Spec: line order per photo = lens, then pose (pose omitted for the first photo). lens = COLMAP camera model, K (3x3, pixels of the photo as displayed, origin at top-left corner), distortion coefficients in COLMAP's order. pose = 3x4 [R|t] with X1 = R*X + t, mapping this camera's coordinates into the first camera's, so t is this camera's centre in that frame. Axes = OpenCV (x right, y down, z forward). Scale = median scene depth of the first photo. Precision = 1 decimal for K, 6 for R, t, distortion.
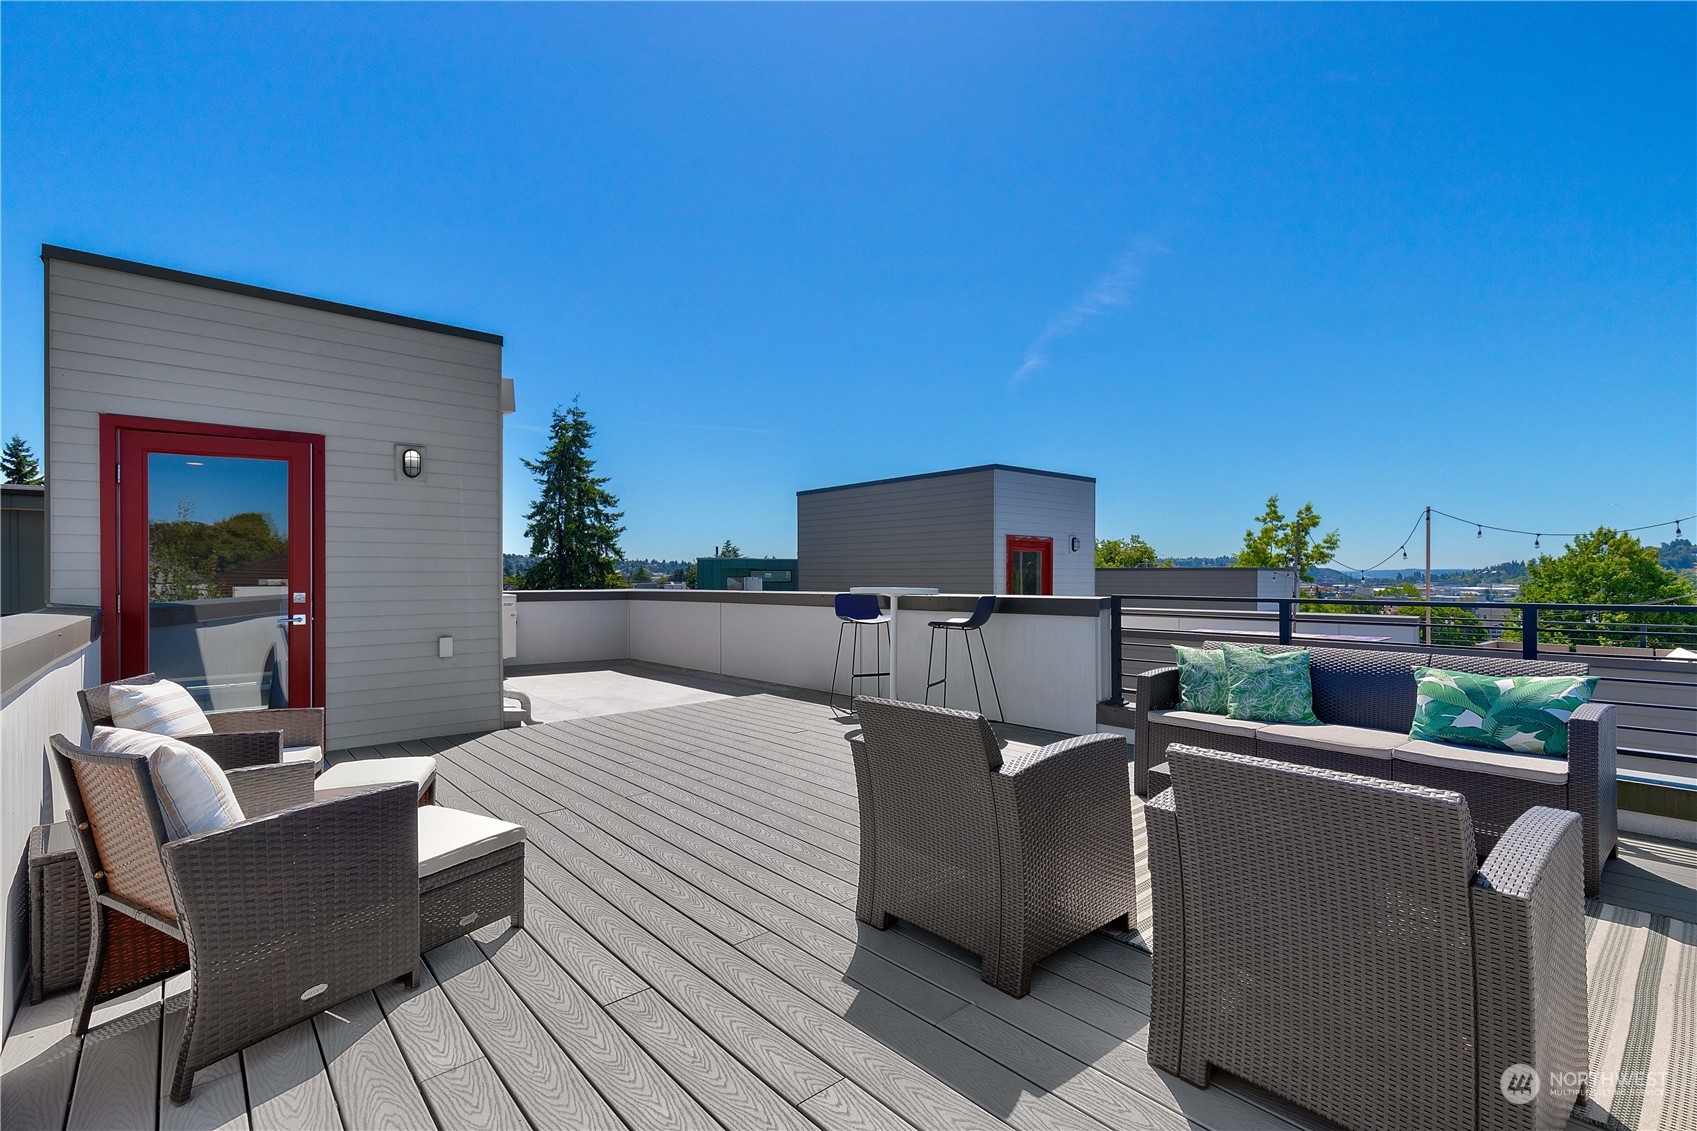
lens RADIAL K [[776.8, 0, 856.9], [0, 776.8, 573.6], [0, 0, 1]] dist [0.012444, -0.000977]
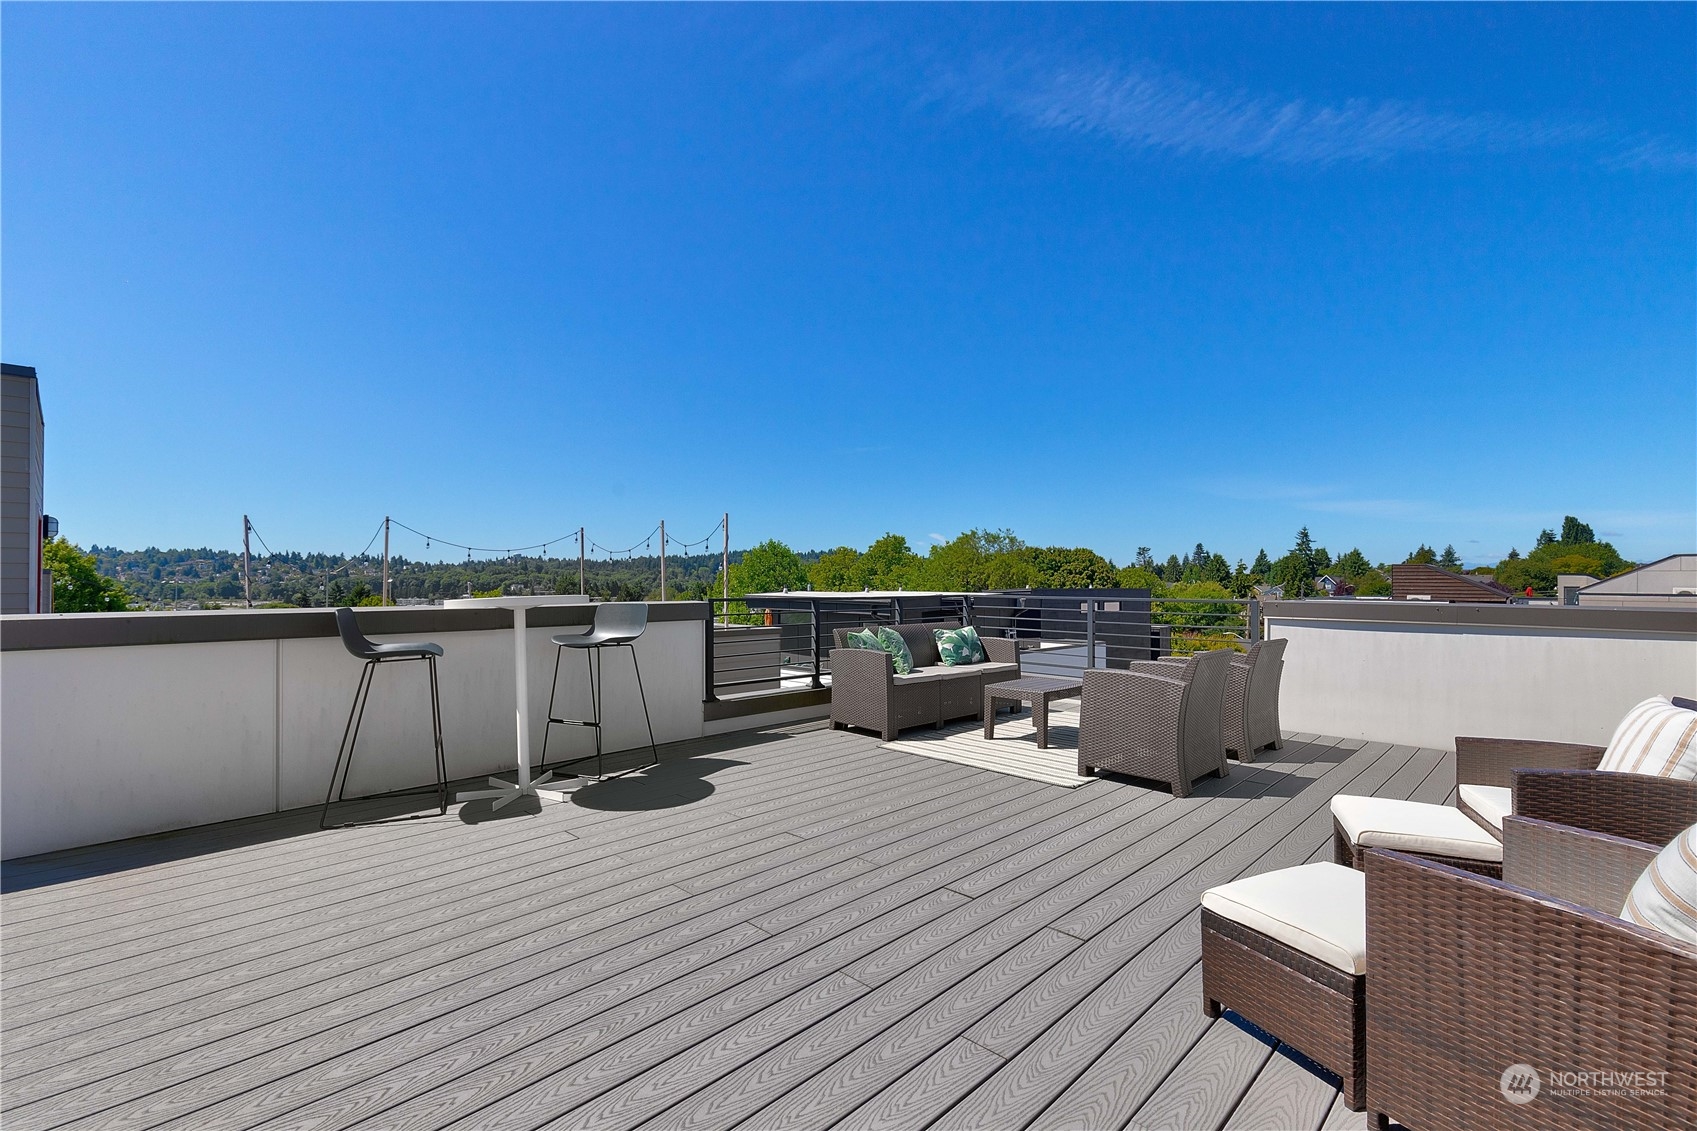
lens RADIAL K [[776.8, 0, 852.1], [0, 776.8, 572.0], [0, 0, 1]] dist [0.012444, -0.000977]
pose [[-0.092576, 0.016761, 0.995565, -0.762937], [-0.006152, 0.999830, -0.017405, 0.008512], [-0.995687, -0.007736, -0.092457, 0.914022]]
